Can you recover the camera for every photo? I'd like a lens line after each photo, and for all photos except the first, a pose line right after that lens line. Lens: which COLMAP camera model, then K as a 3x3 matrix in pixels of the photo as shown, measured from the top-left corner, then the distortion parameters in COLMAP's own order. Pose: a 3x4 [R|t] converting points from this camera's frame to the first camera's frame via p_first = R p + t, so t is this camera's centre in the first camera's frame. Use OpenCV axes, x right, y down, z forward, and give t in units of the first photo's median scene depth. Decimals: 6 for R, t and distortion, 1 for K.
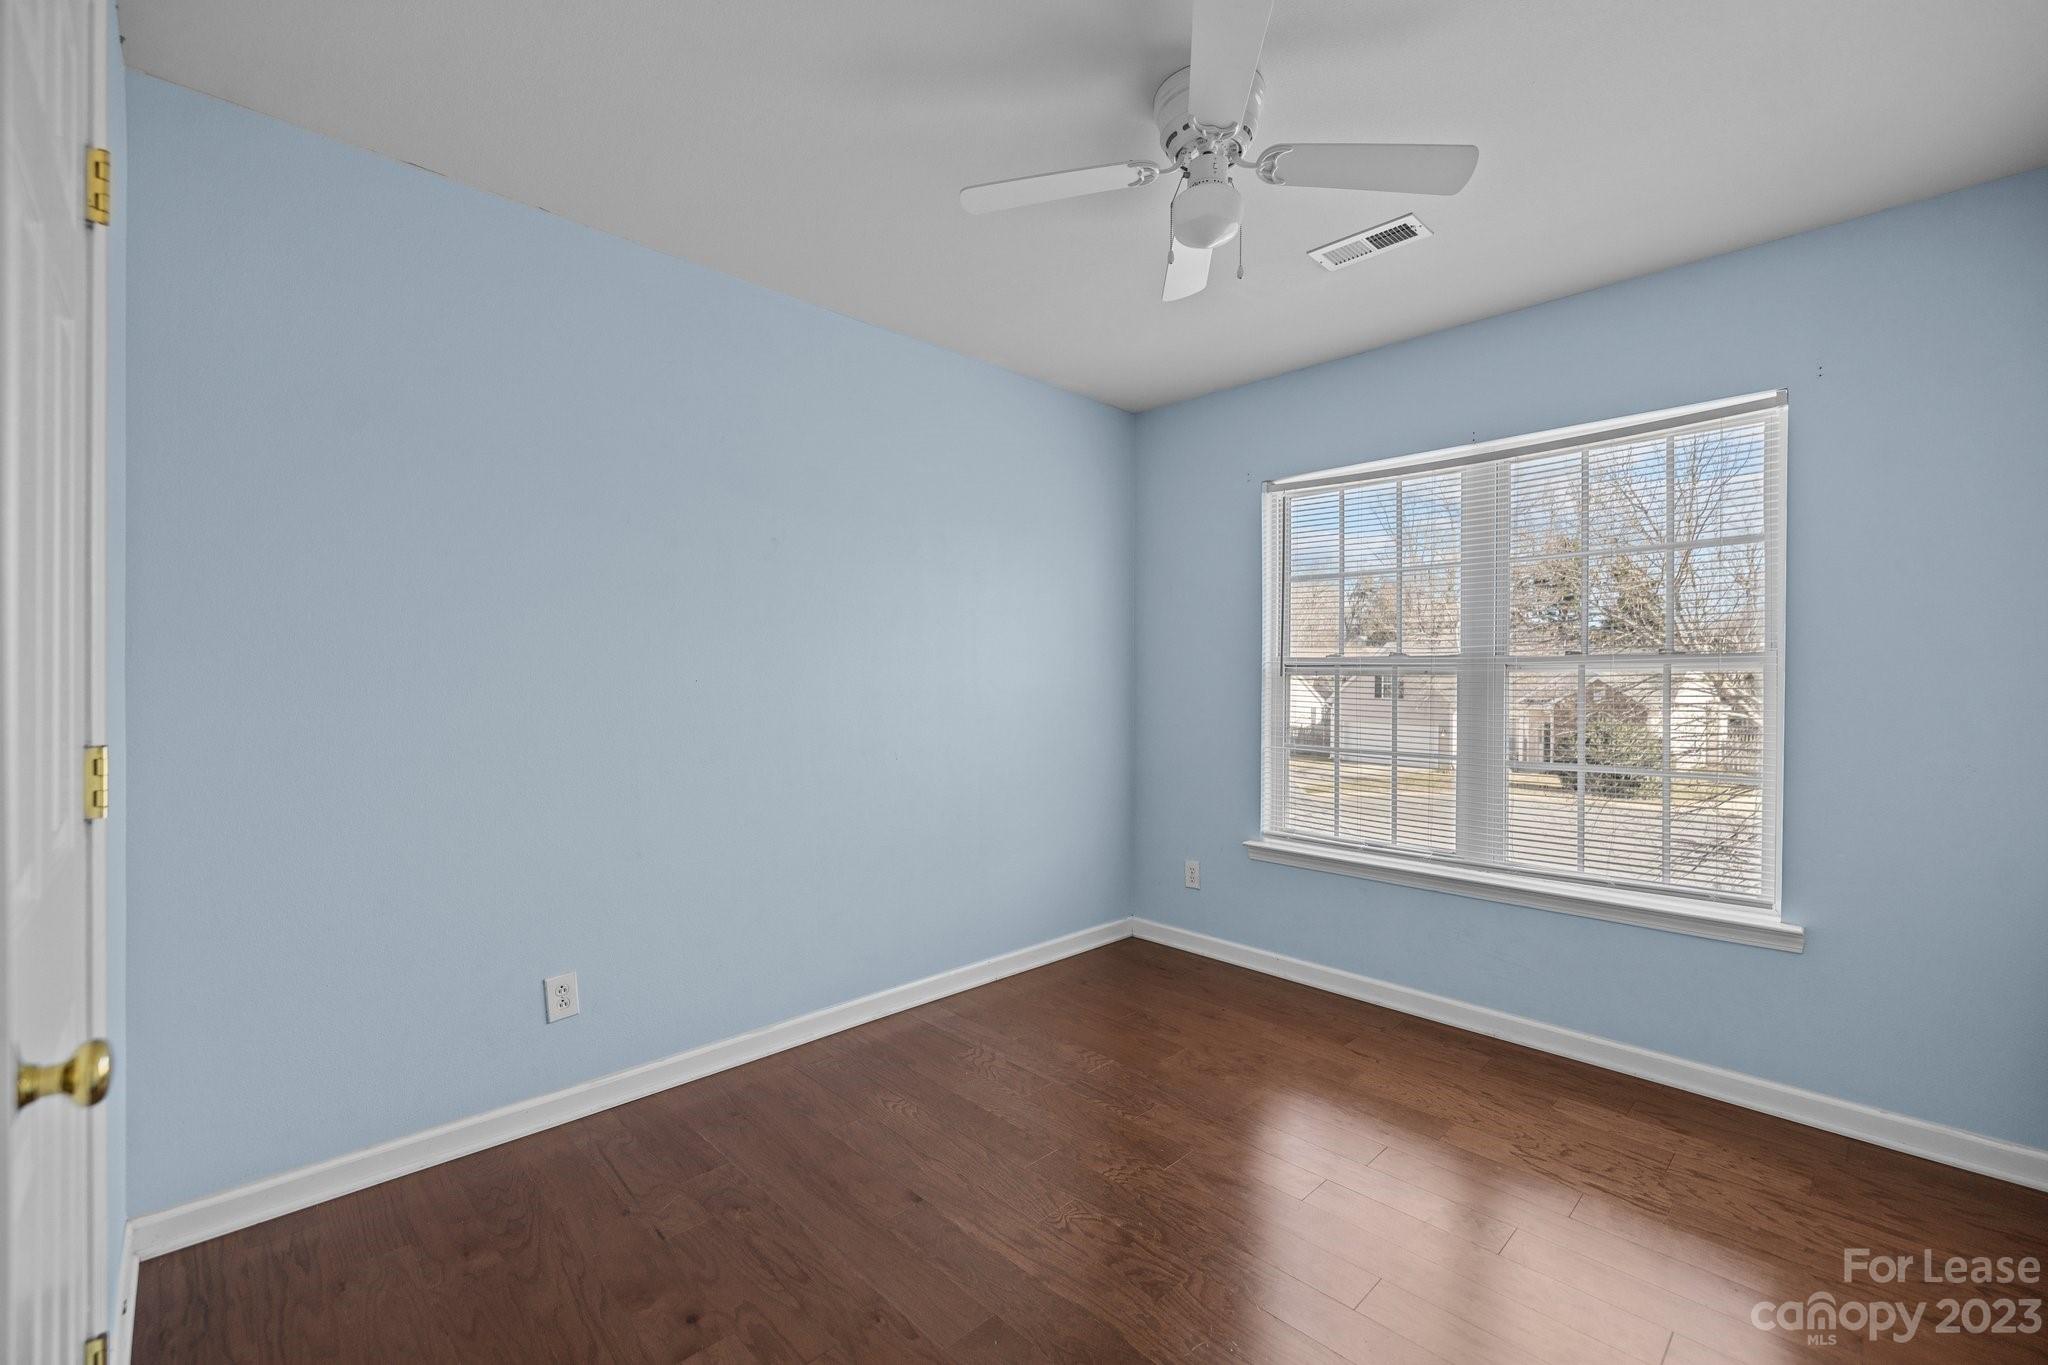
lens RADIAL K [[870.7, 0, 1024.0], [0, 870.7, 682.5], [0, 0, 1]] dist [0.001673, 0.000495]
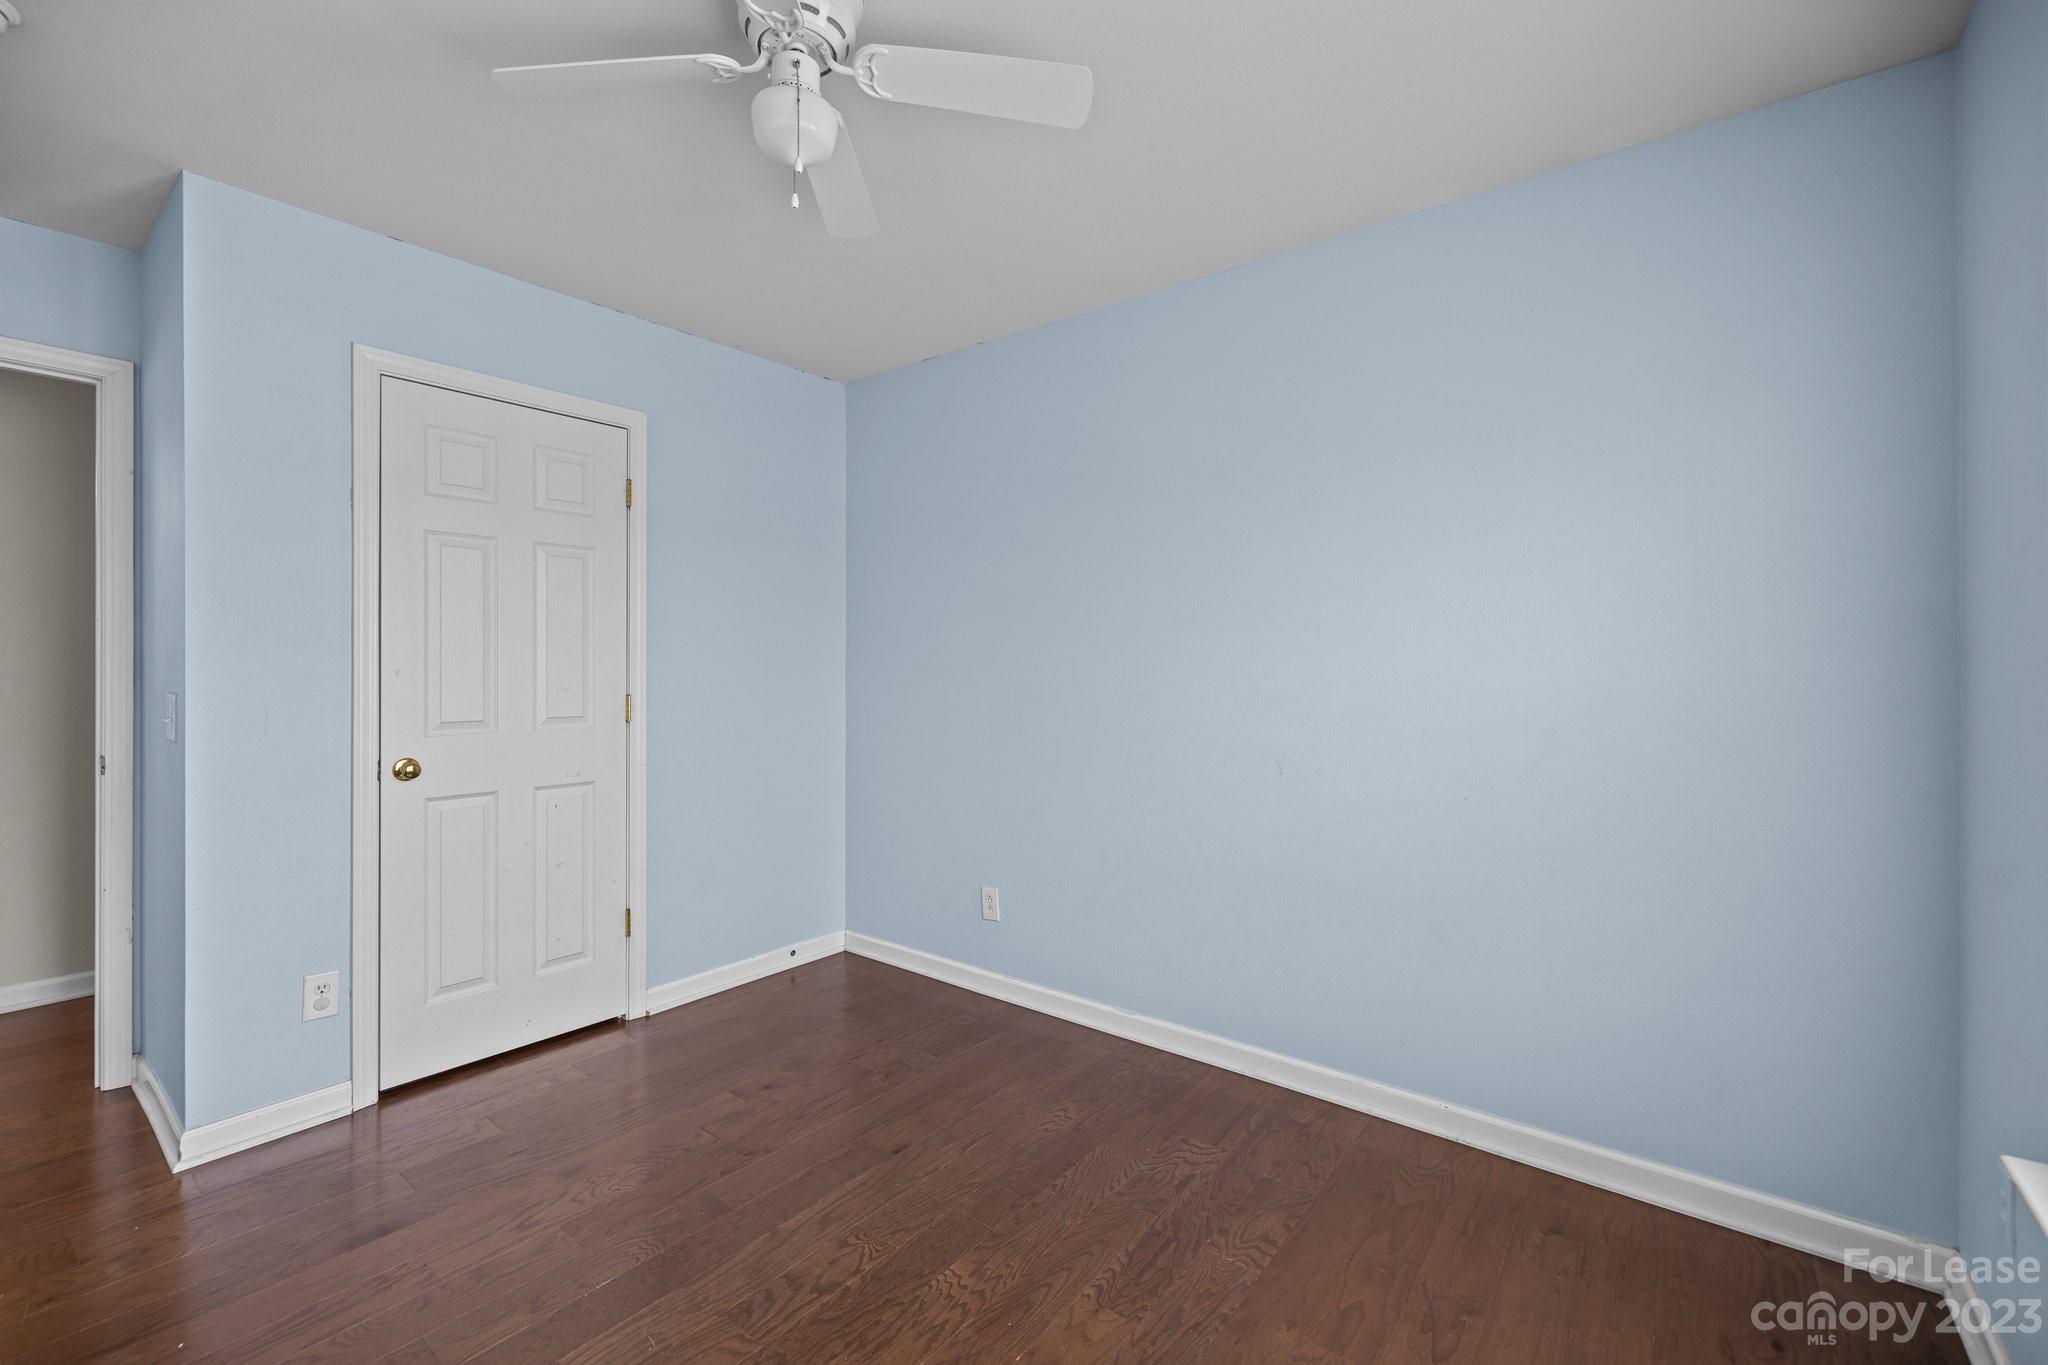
lens RADIAL K [[870.7, 0, 1024.0], [0, 870.7, 682.5], [0, 0, 1]] dist [0.001673, 0.000495]
pose [[0.125173, 0.013797, -0.992039, 0.835822], [-0.013864, 0.999830, 0.012156, -0.005633], [0.992038, 0.012232, 0.125343, 0.876363]]
